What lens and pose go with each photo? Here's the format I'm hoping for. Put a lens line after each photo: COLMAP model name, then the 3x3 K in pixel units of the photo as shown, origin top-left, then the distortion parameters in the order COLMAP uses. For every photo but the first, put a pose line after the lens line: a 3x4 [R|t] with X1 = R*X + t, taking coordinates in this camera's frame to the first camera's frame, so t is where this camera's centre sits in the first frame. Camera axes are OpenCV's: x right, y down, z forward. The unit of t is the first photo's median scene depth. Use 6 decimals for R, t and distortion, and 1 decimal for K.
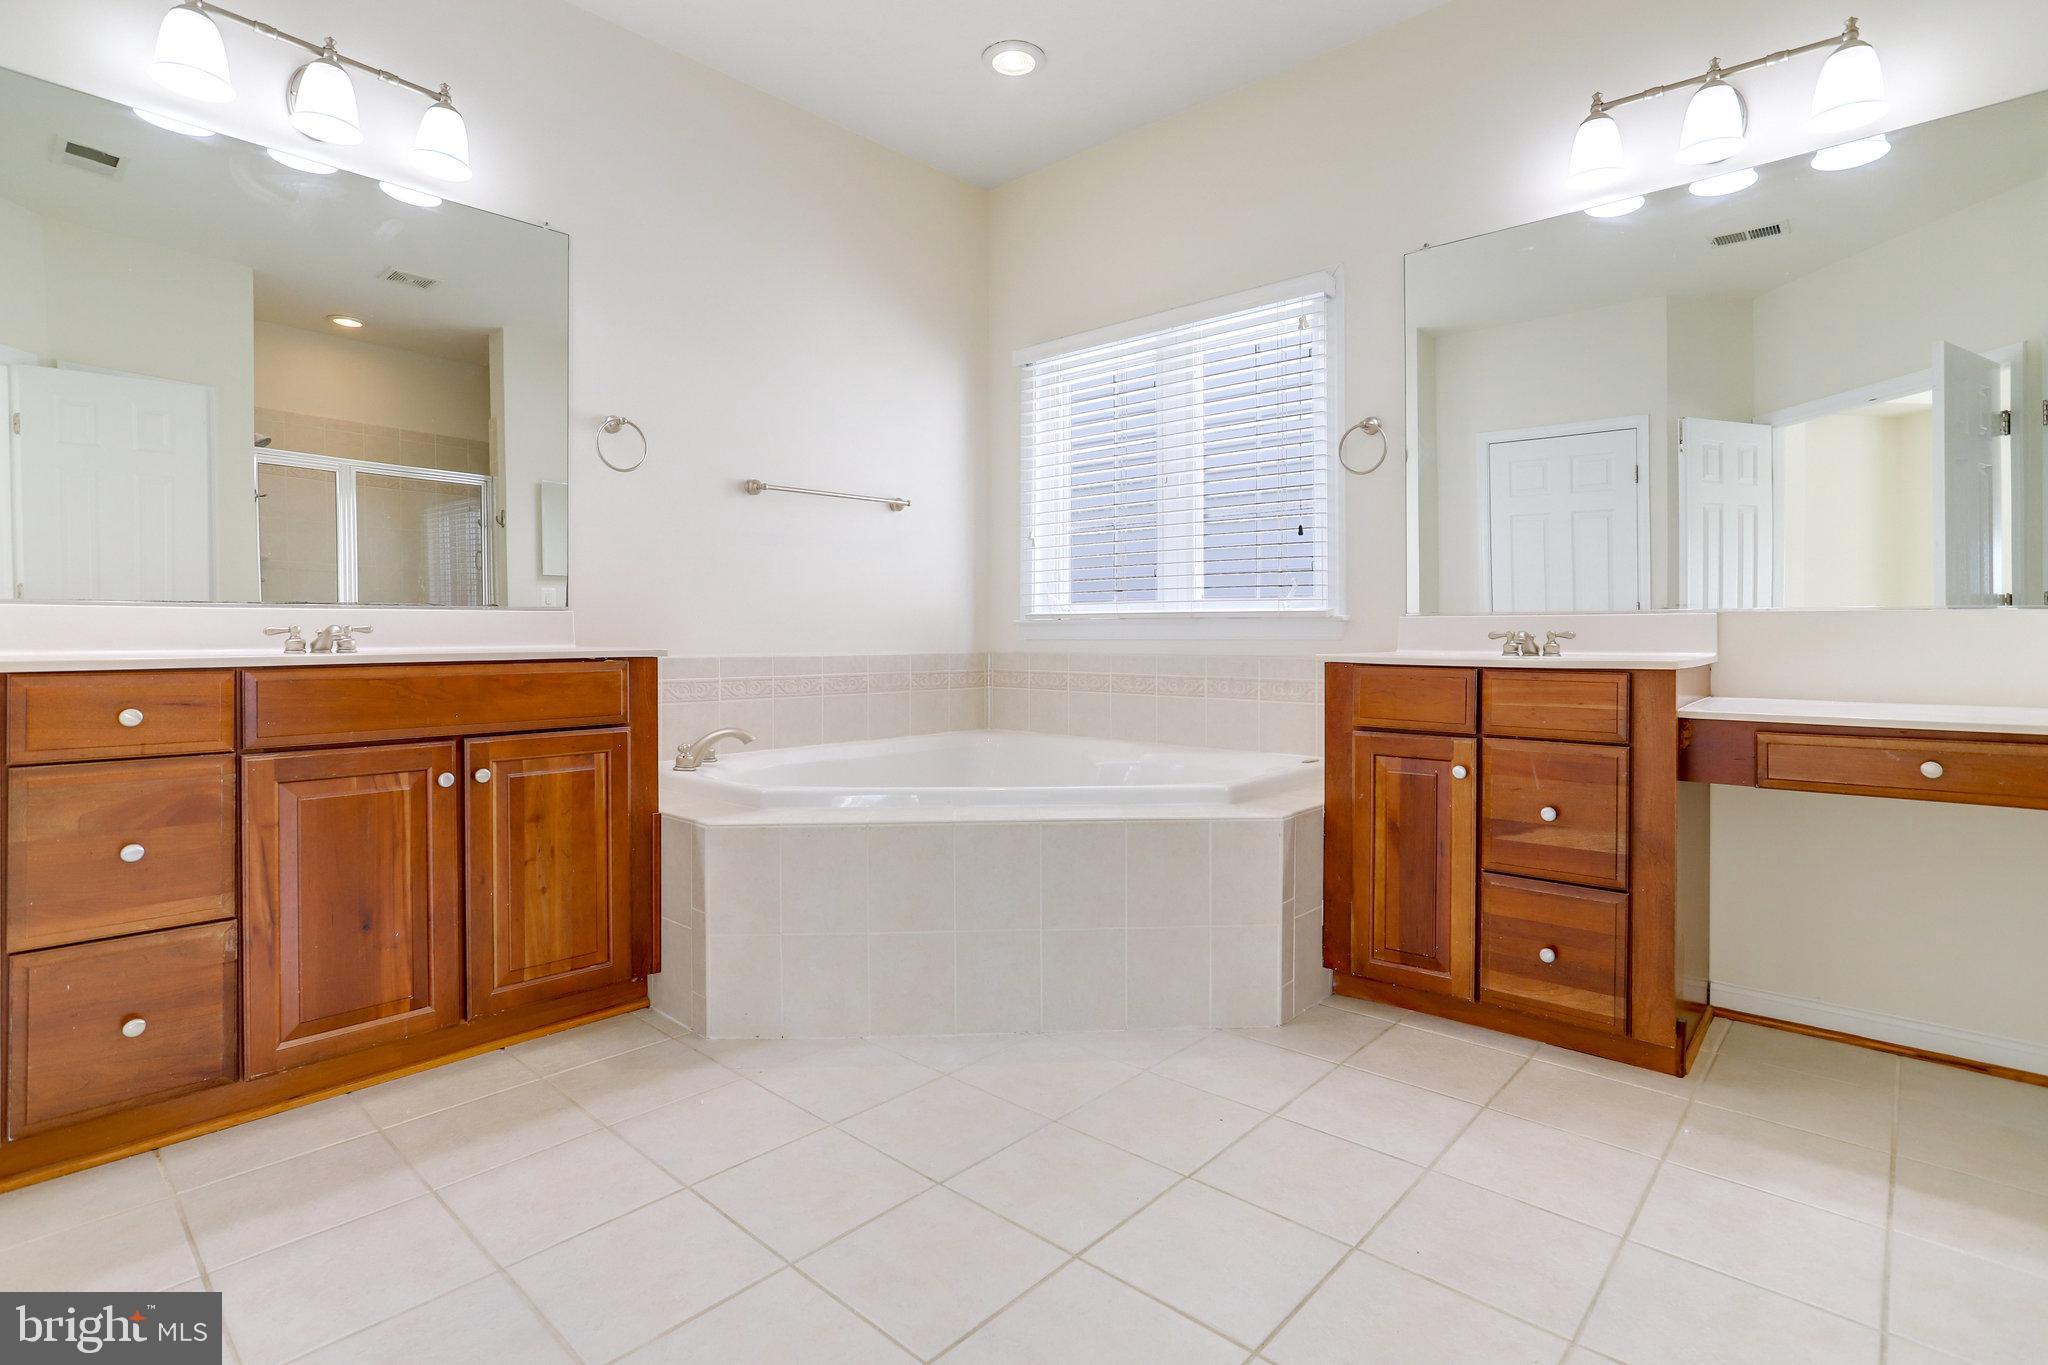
lens RADIAL K [[1012.9, 0, 1026.2], [0, 1012.9, 635.5], [0, 0, 1]] dist [-0.000053, 0.000090]
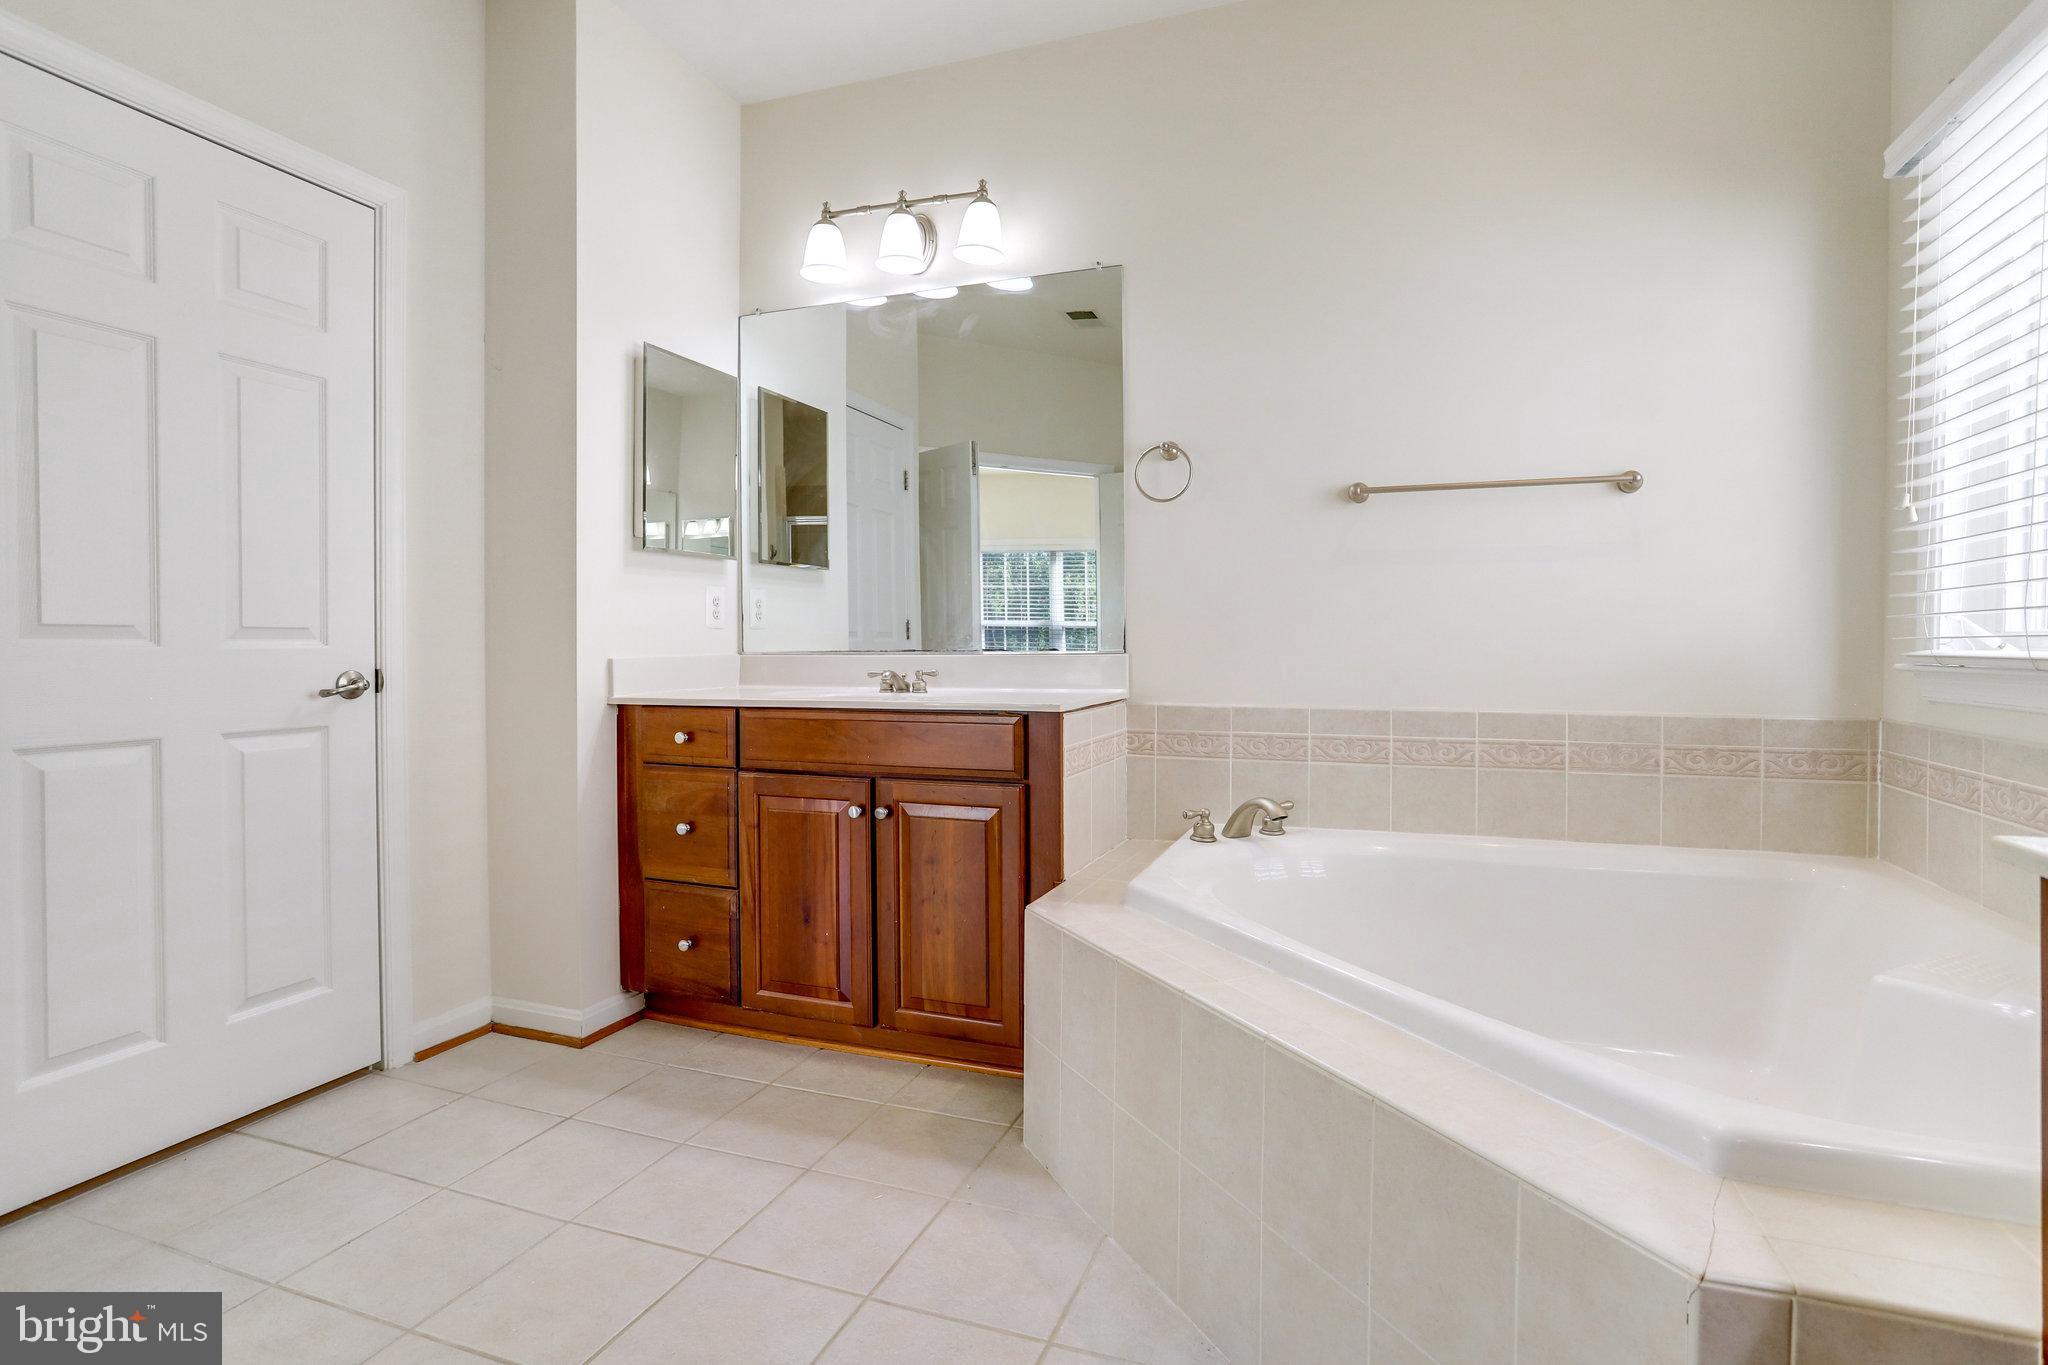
lens RADIAL K [[1007.4, 0, 1028.7], [0, 1007.4, 659.3], [0, 0, 1]] dist [-0.042257, 0.000443]
pose [[0.391167, 0.019332, -0.920117, 0.500895], [-0.001428, 0.999791, 0.020399, -0.048935], [0.920319, -0.006666, 0.391113, 0.678555]]
